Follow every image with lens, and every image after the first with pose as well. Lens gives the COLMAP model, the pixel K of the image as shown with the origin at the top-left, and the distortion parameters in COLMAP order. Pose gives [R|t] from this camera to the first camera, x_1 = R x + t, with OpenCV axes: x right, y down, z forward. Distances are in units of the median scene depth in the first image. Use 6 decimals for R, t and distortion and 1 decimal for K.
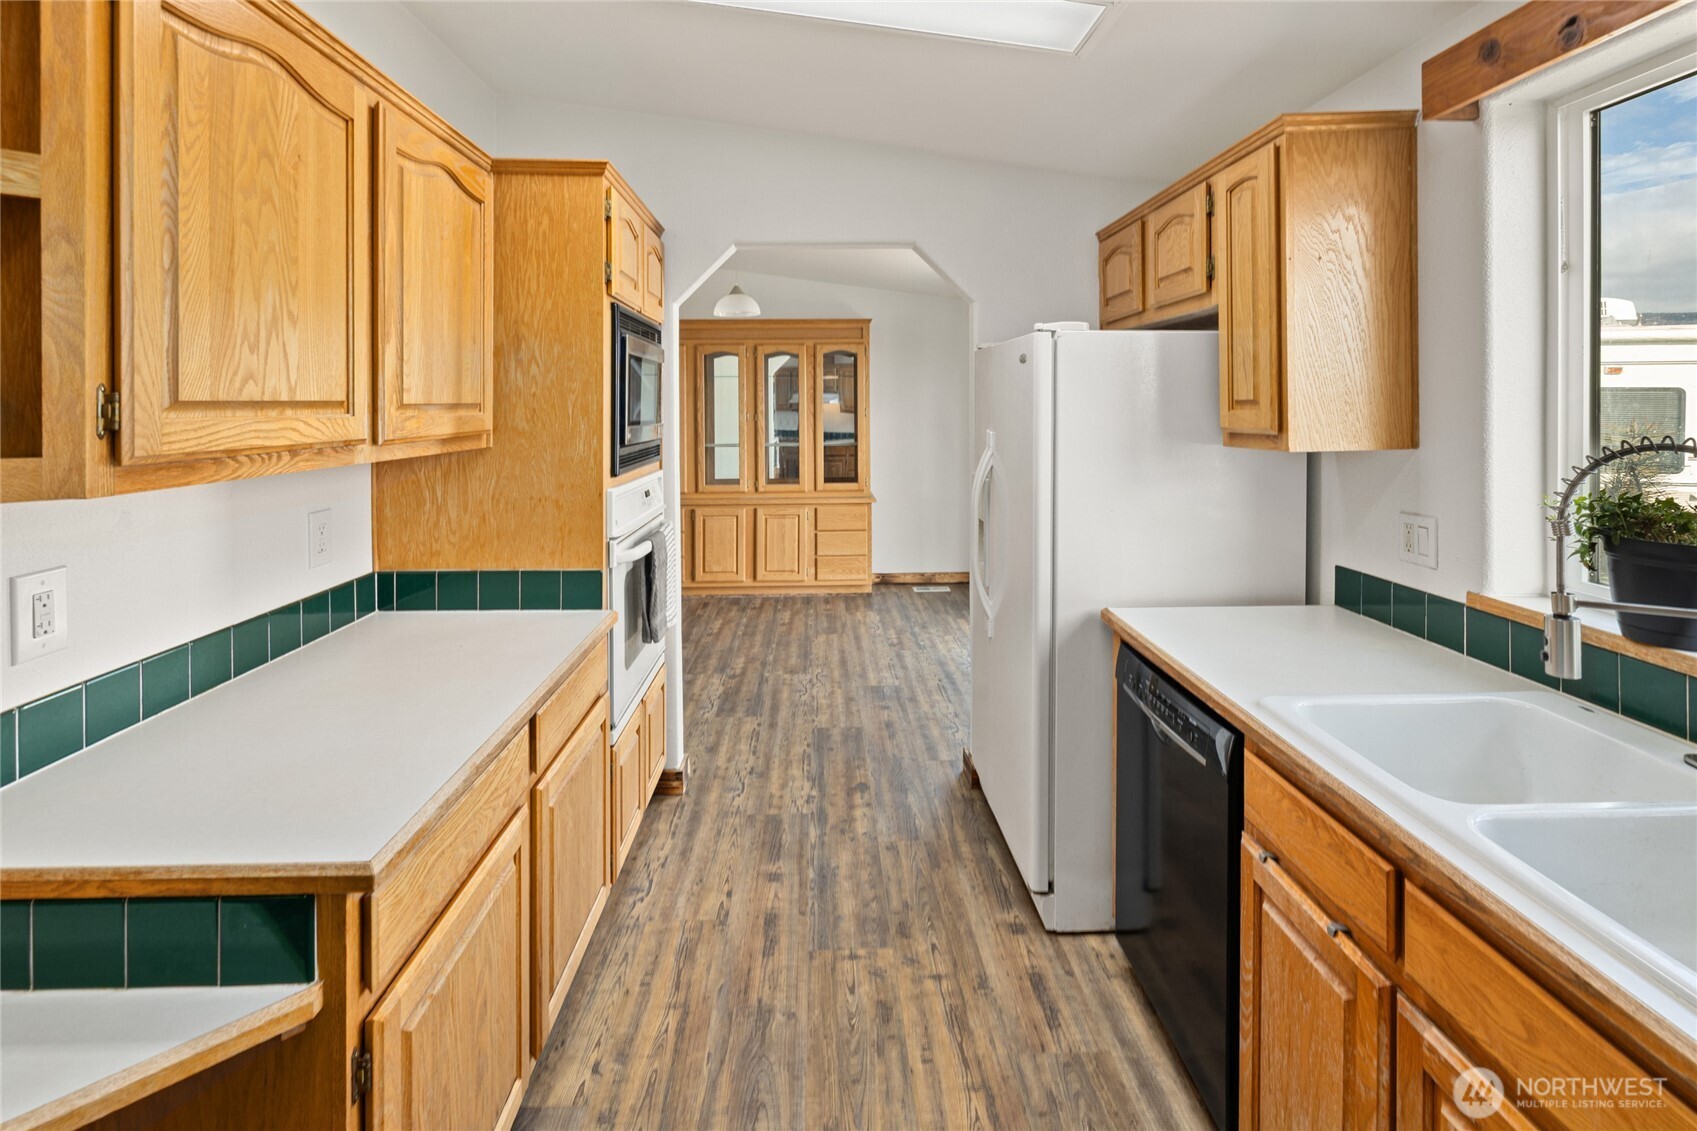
lens RADIAL K [[807.3, 0, 832.3], [0, 807.3, 412.9], [0, 0, 1]] dist [-0.000805, -0.000324]
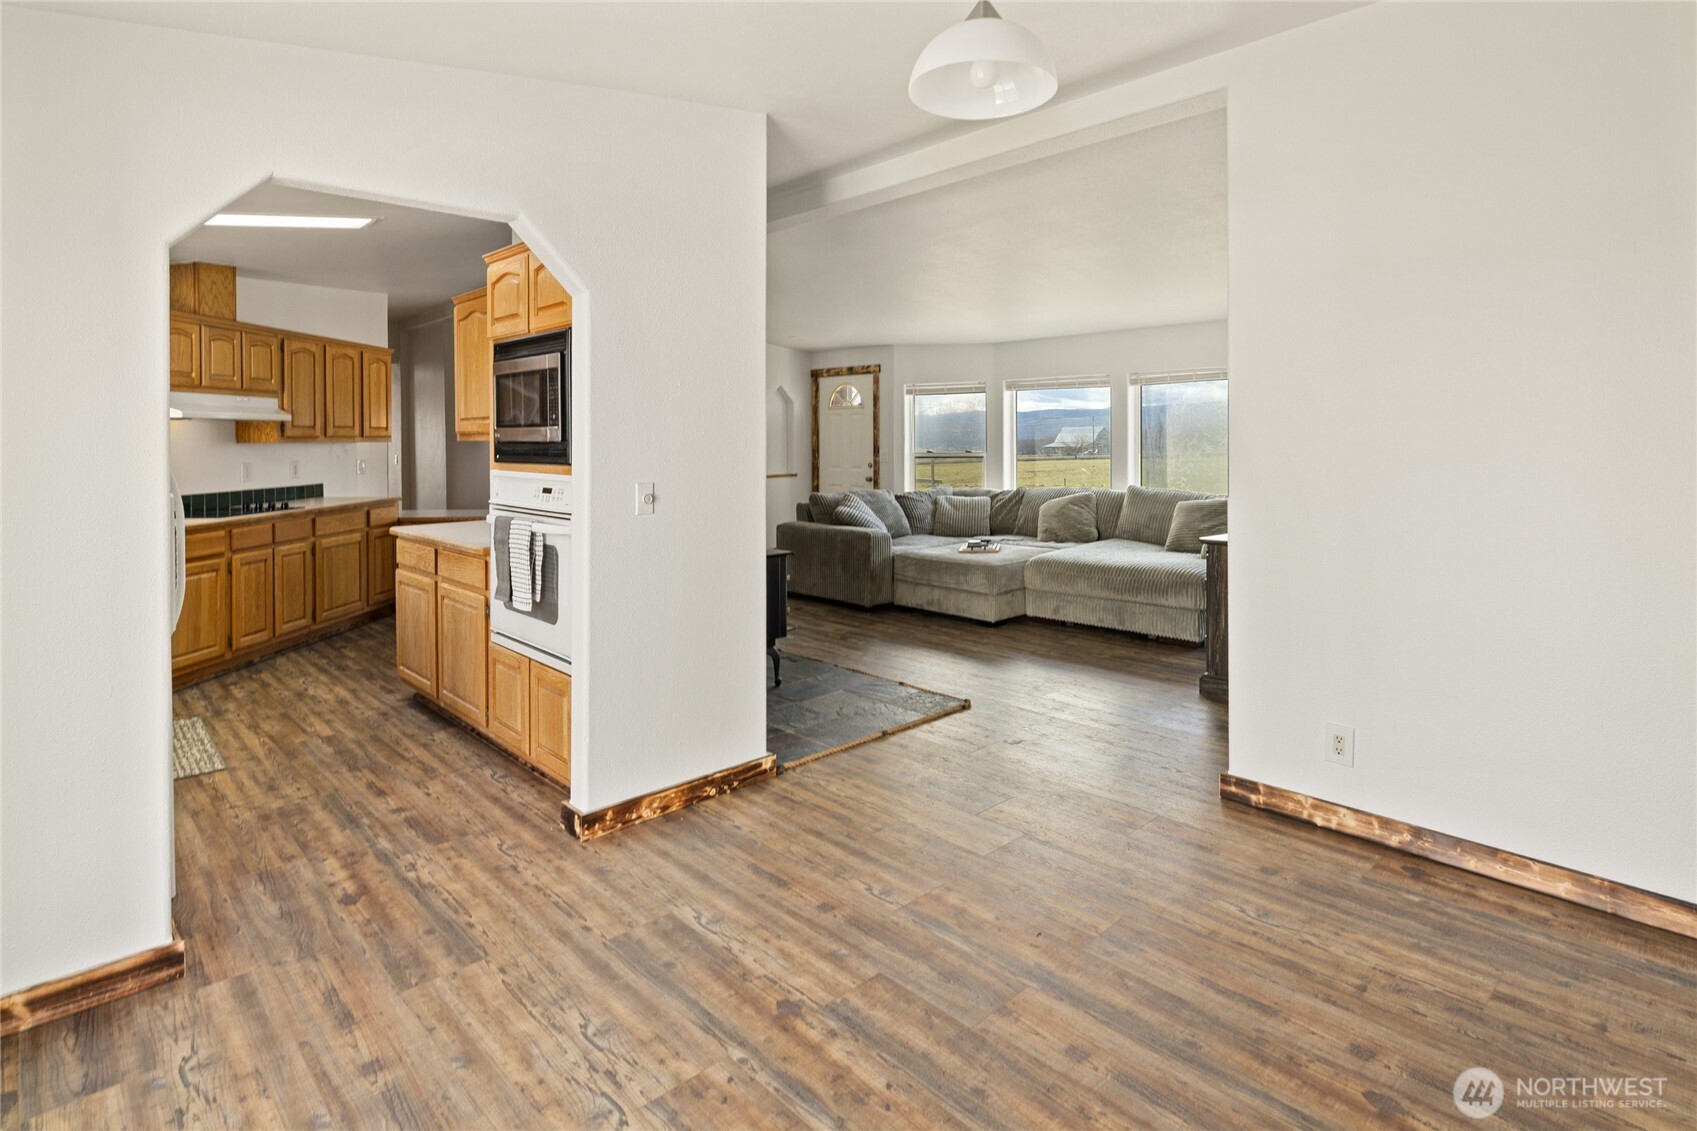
lens RADIAL K [[888.2, 0, 846.1], [0, 888.2, 441.4], [0, 0, 1]] dist [-0.005220, 0.001069]
pose [[-0.746503, 0.009254, -0.665318, 0.346046], [0.001478, 0.999924, 0.012251, 0.021312], [0.665380, 0.008162, -0.746460, 2.781859]]
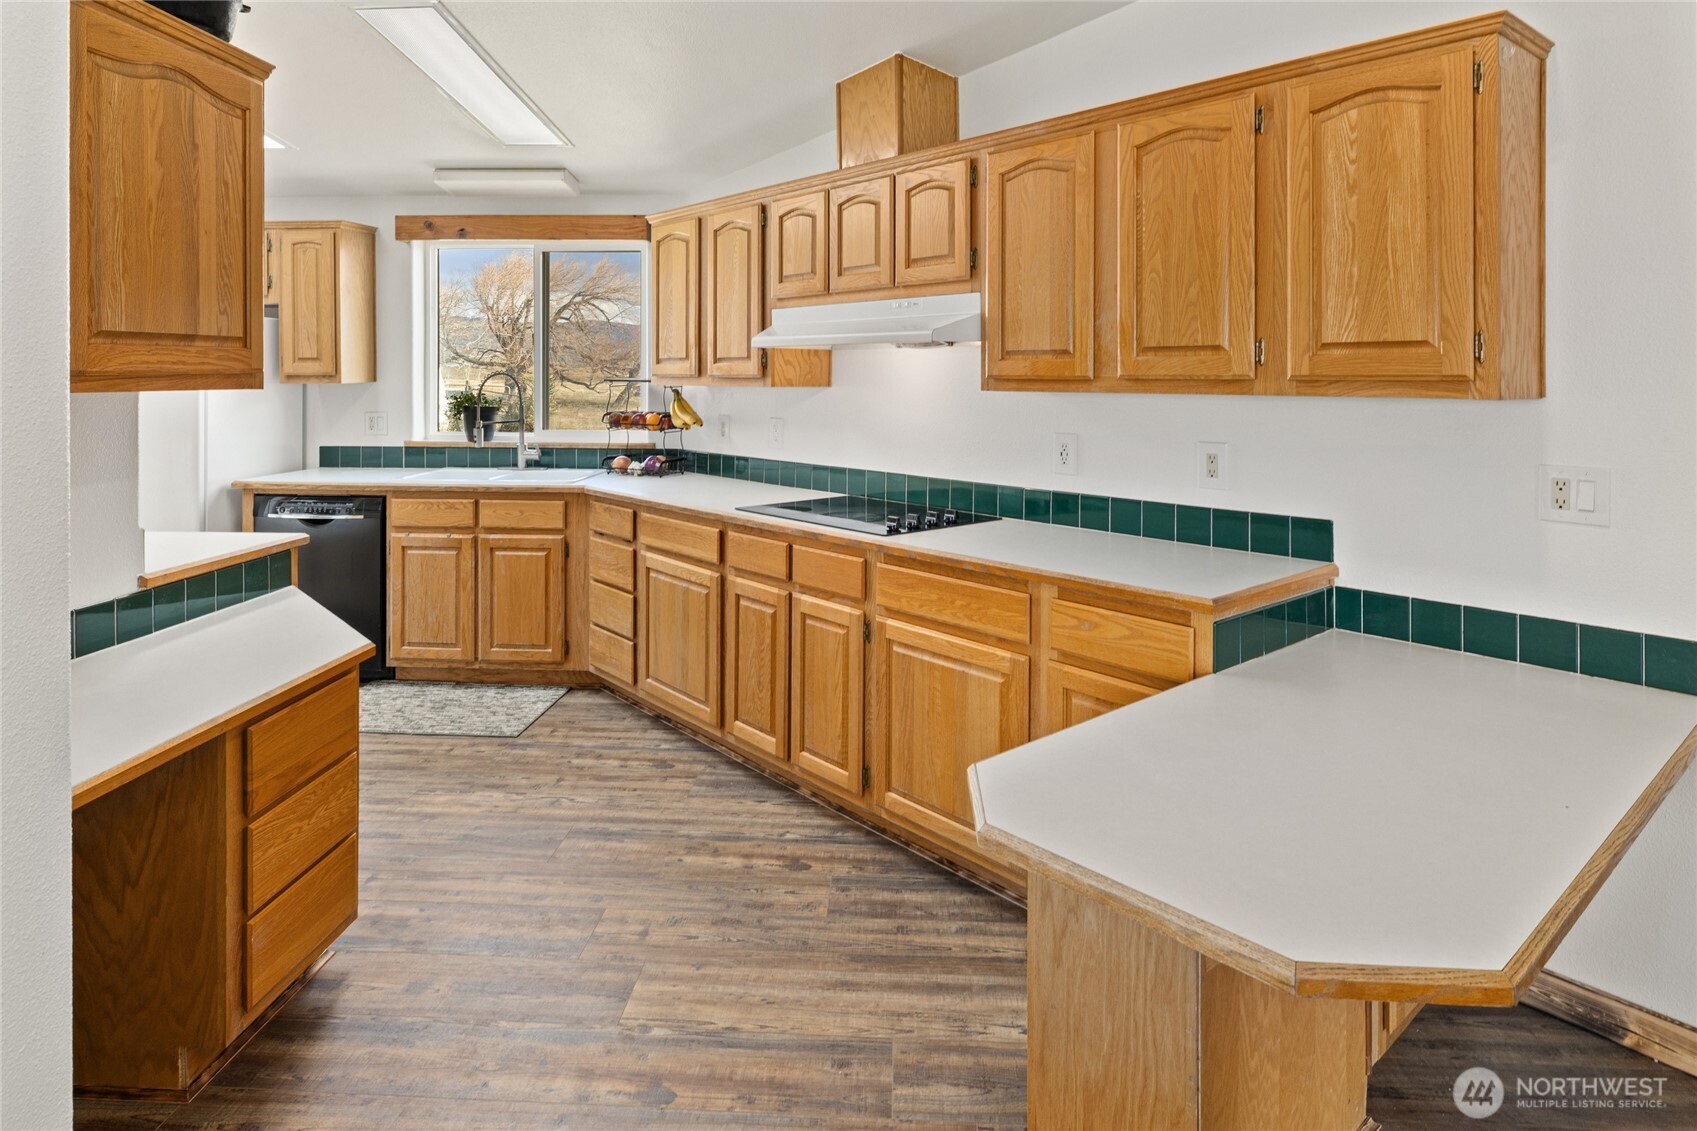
lens RADIAL K [[986.0, 0, 854.9], [0, 986.0, 381.5], [0, 0, 1]] dist [-0.012660, 0.000123]
pose [[0.073403, 0.001170, 0.997302, -1.583821], [0.004689, 0.999988, -0.001519, 0.046375], [-0.997291, 0.004788, 0.073397, -0.421107]]
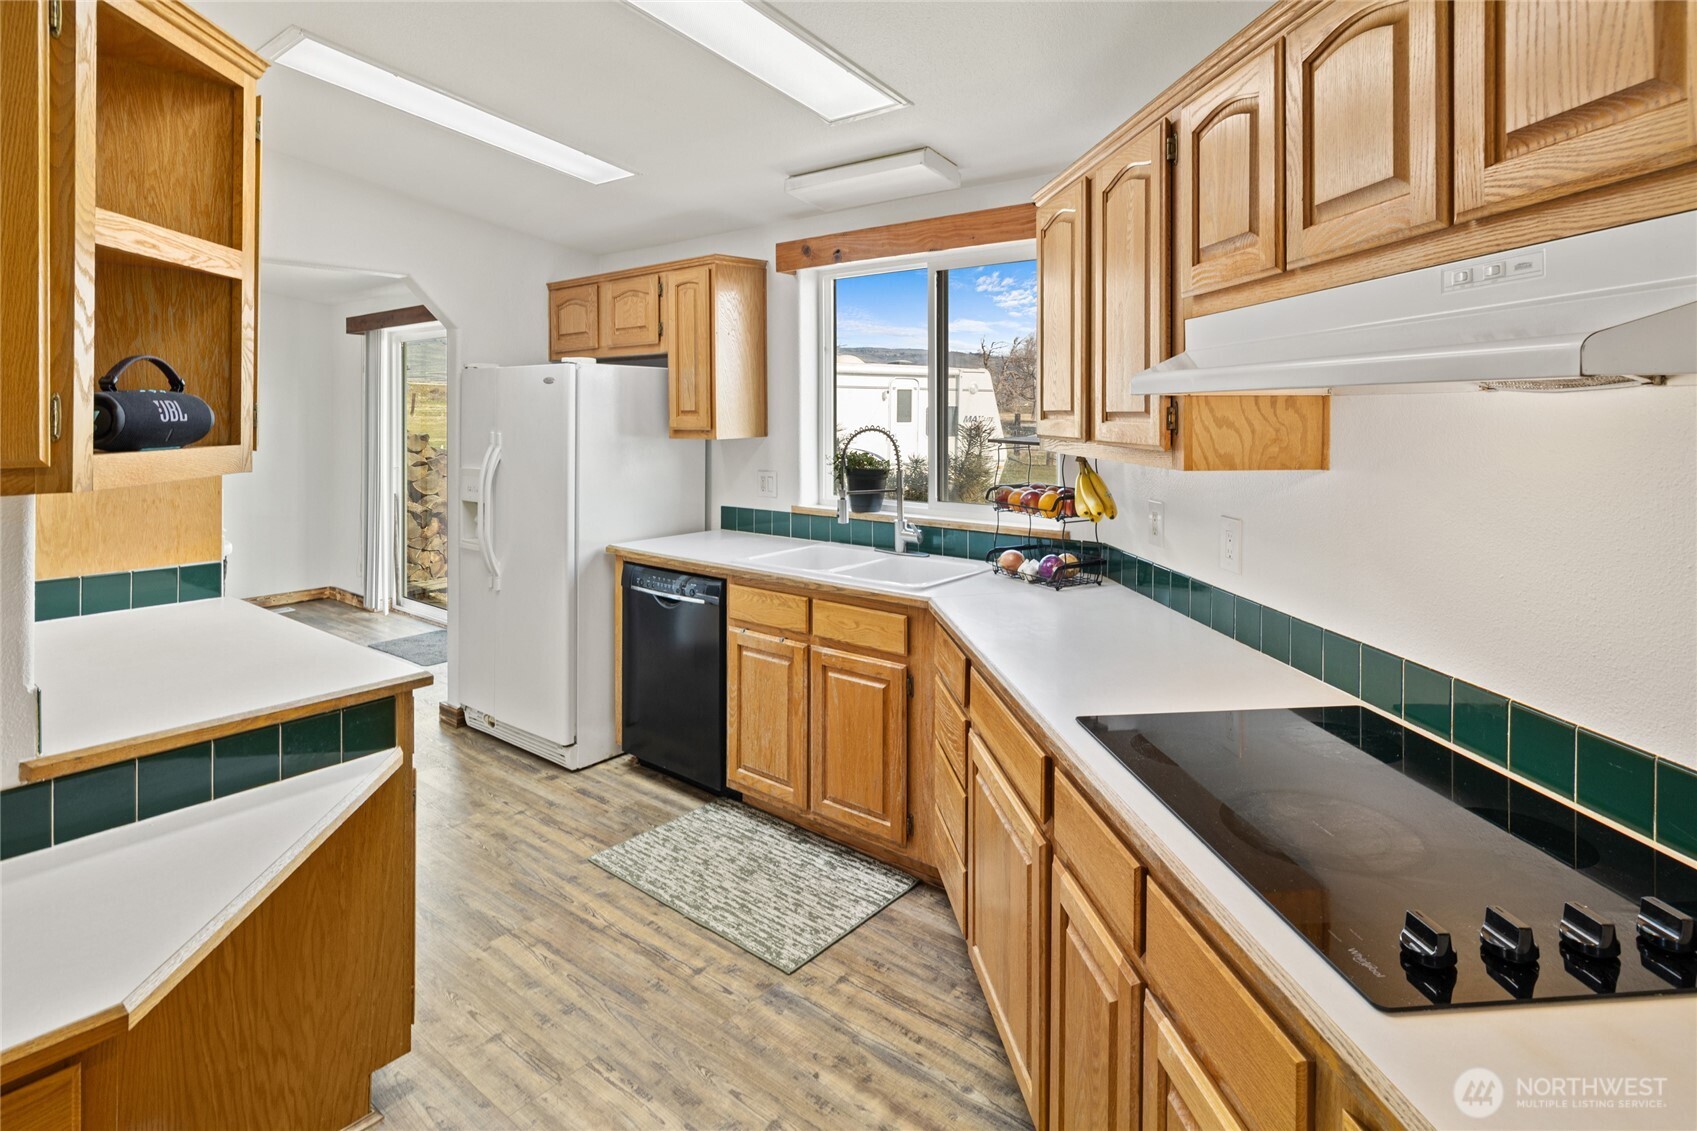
lens RADIAL K [[888.2, 0, 832.8], [0, 888.2, 409.6], [0, 0, 1]] dist [-0.005220, 0.001069]
pose [[0.655275, 0.005941, 0.755367, -0.664080], [0.004337, 0.999923, -0.011627, 0.005142], [-0.755378, 0.010895, 0.655198, -0.433796]]
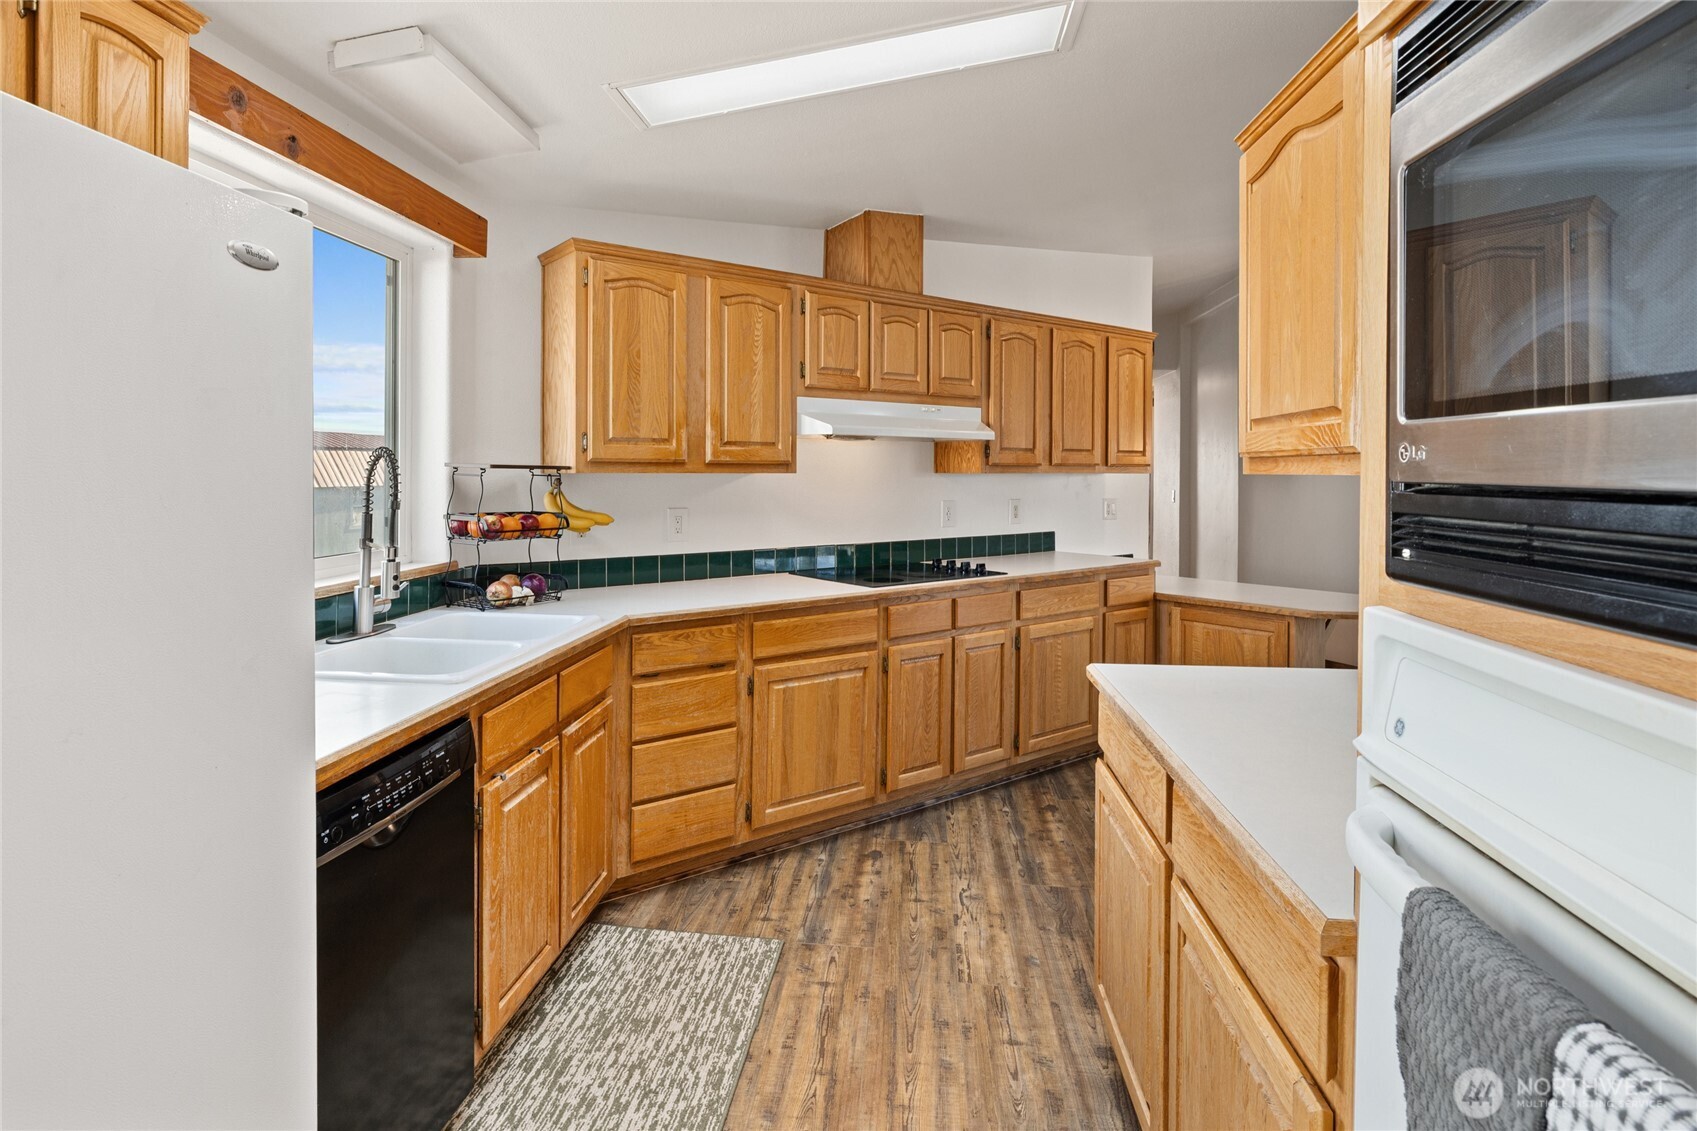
lens RADIAL K [[888.2, 0, 803.3], [0, 888.2, 483.9], [0, 0, 1]] dist [-0.005220, 0.001069]
pose [[-0.987173, -0.003134, 0.159624, -0.104006], [0.000970, 0.999671, 0.025621, 0.031255], [-0.159651, 0.025447, -0.986845, 1.451450]]
